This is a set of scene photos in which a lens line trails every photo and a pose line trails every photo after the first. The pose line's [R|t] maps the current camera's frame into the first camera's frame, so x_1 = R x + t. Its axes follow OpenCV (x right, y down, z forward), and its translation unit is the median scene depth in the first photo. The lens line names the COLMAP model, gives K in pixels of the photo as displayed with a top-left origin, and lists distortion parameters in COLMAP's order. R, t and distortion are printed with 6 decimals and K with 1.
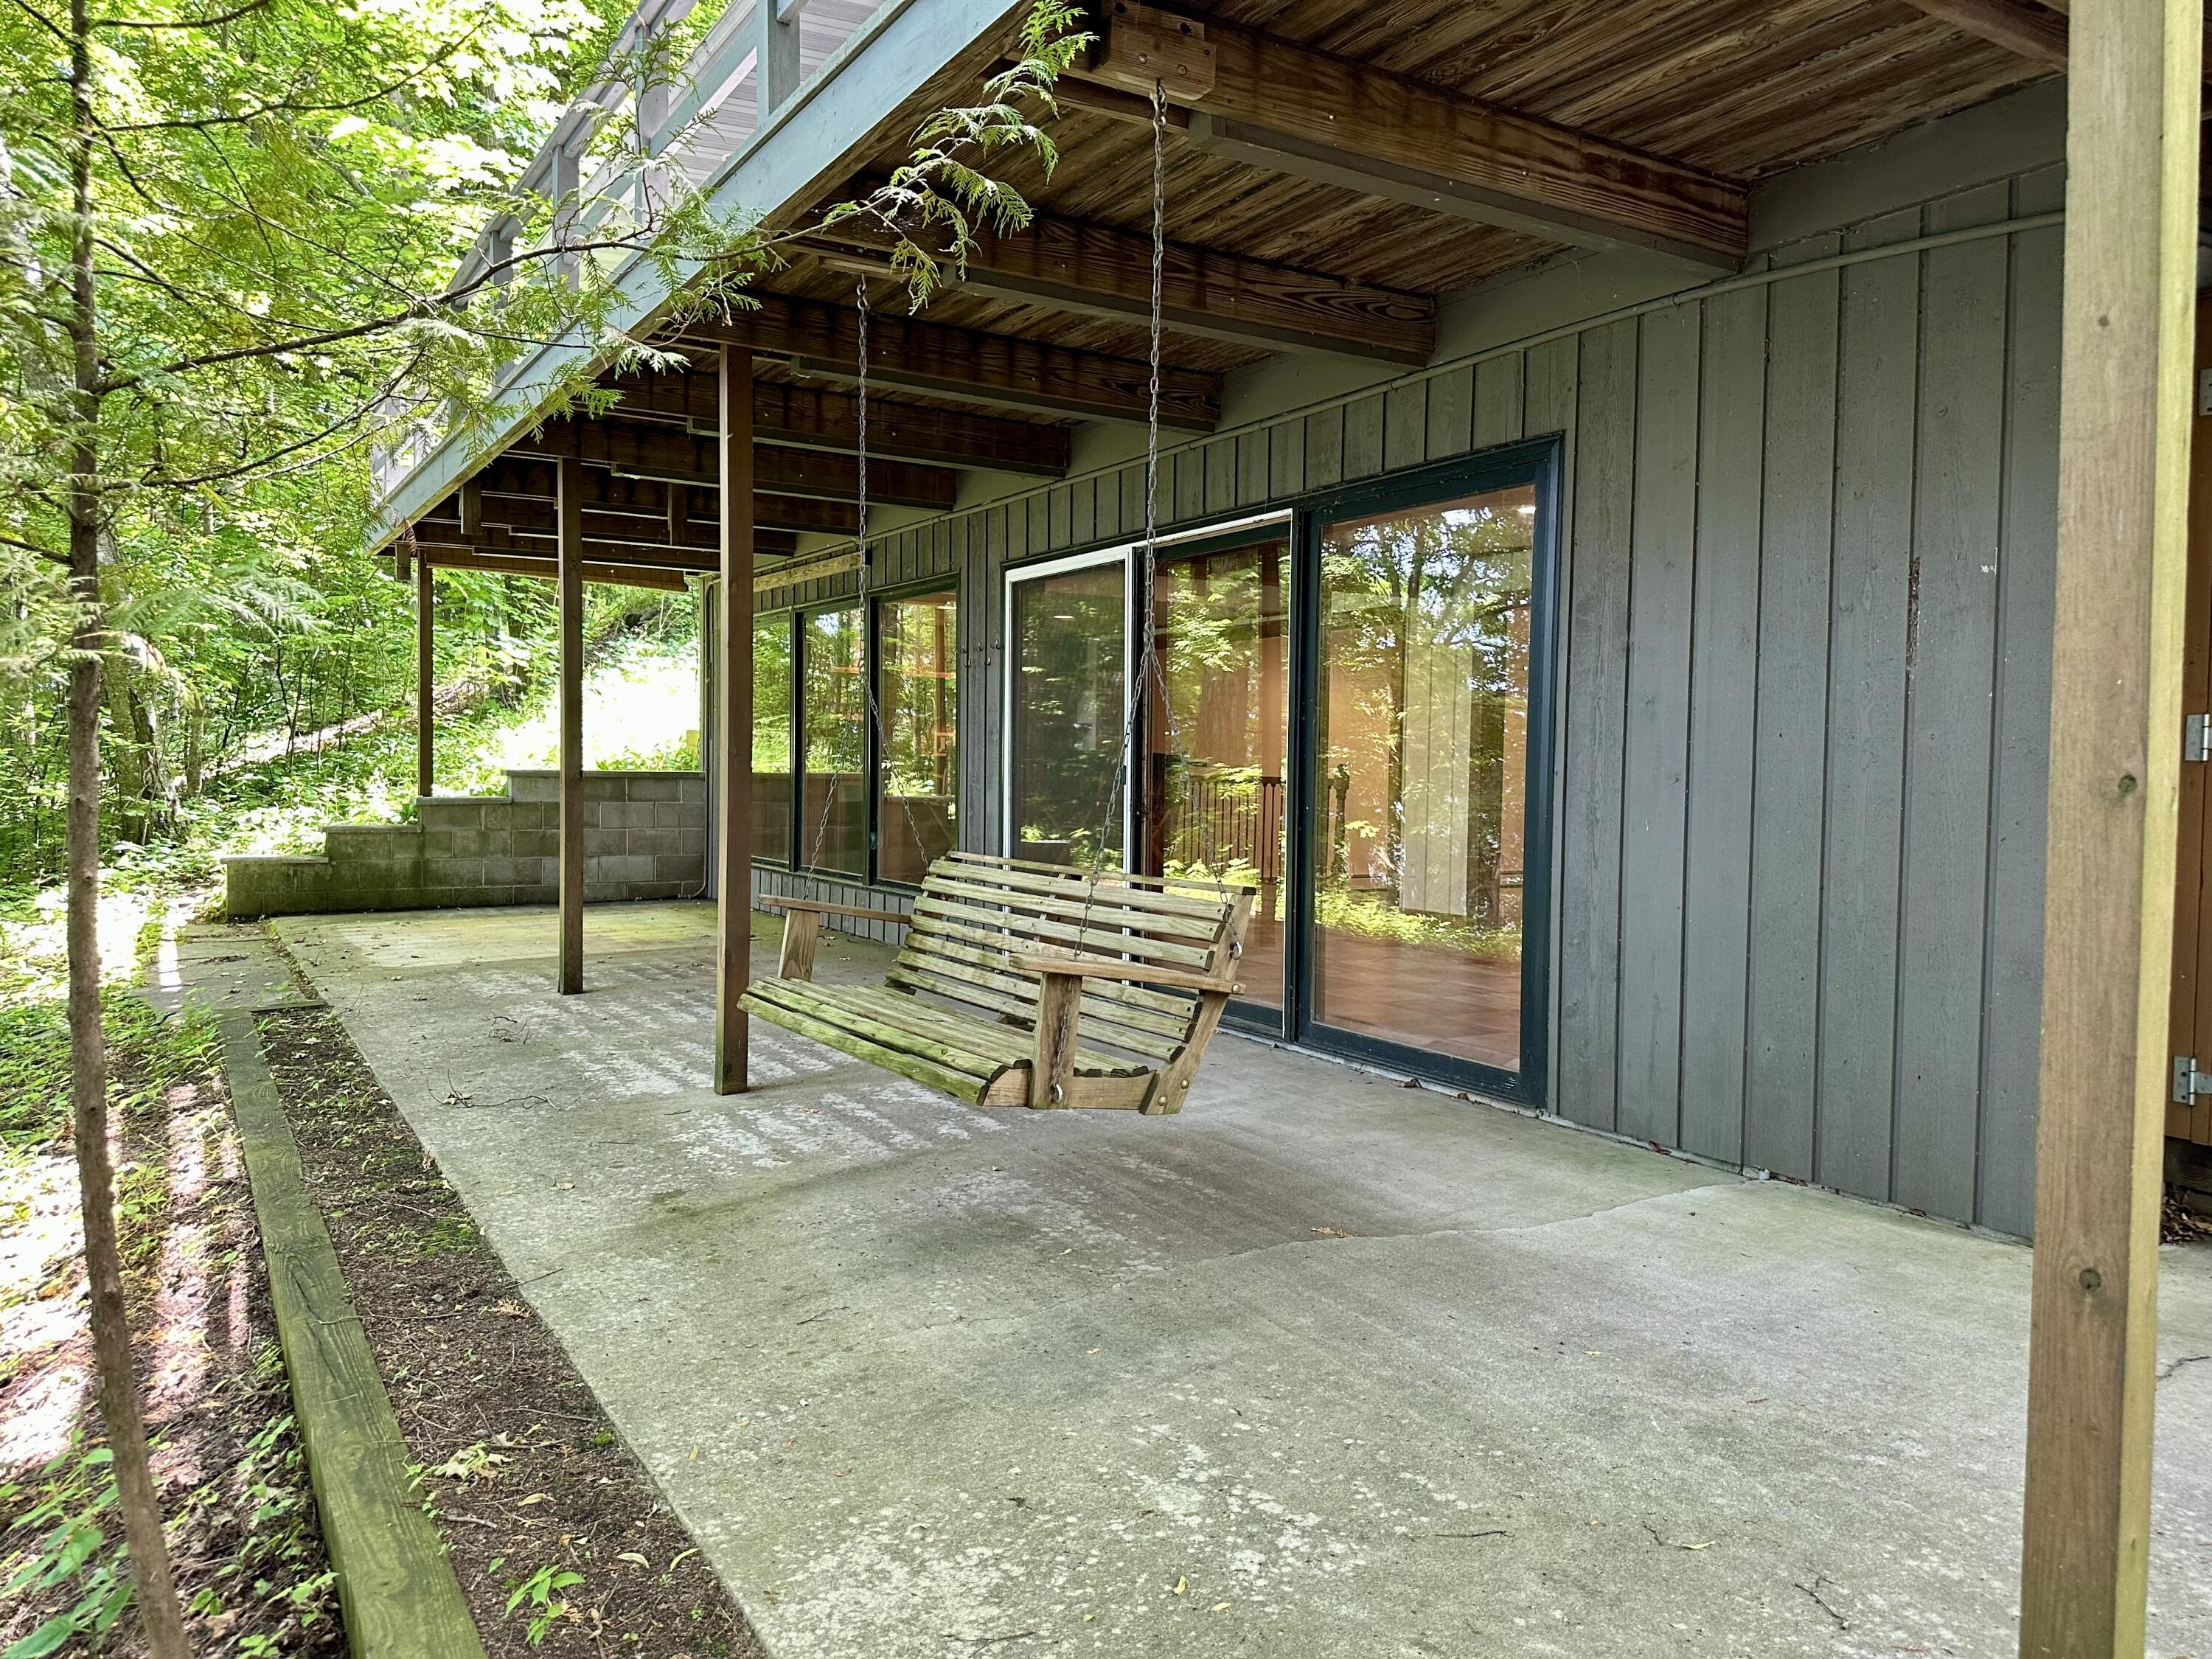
lens RADIAL K [[1546.2, 0, 1106.0], [0, 1546.2, 829.5], [0, 0, 1]] dist [0.118402, -0.168265]
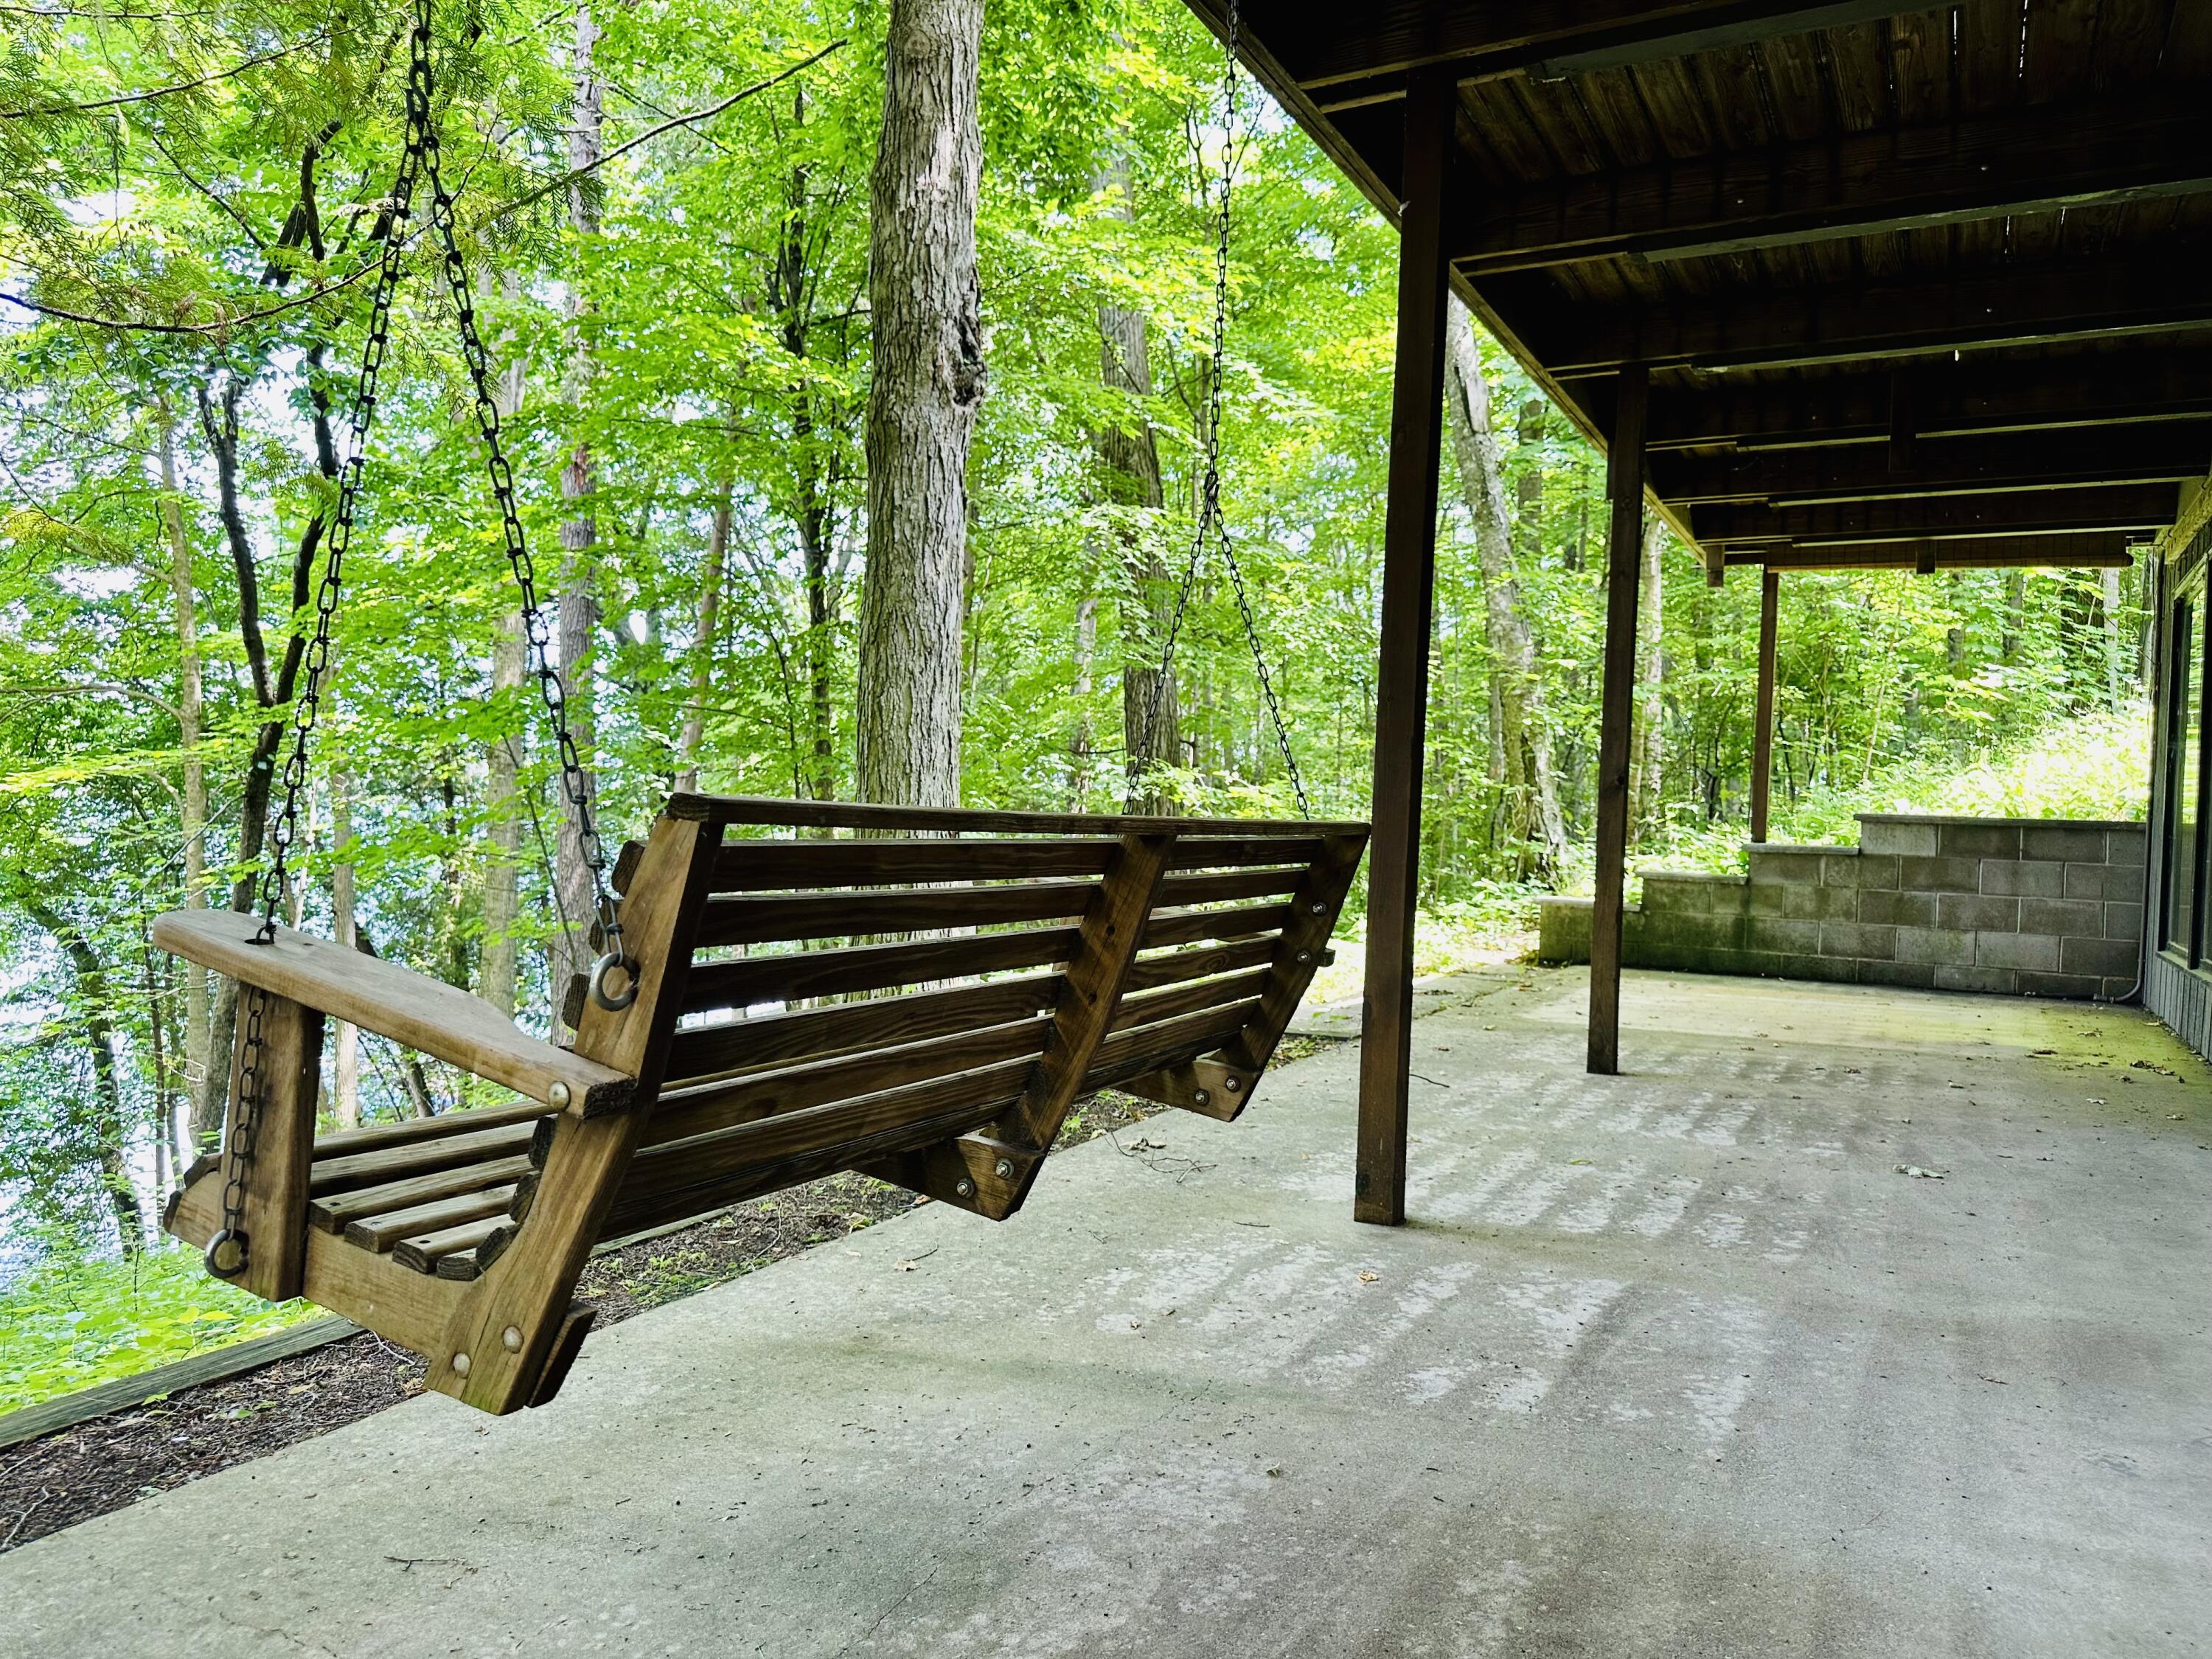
lens RADIAL K [[1546.2, 0, 1106.0], [0, 1546.2, 829.5], [0, 0, 1]] dist [0.118402, -0.168265]
pose [[0.493880, 0.015587, -0.869390, 0.336698], [-0.067615, 0.997500, -0.020527, 0.033043], [0.866897, 0.068922, 0.493699, 0.718020]]
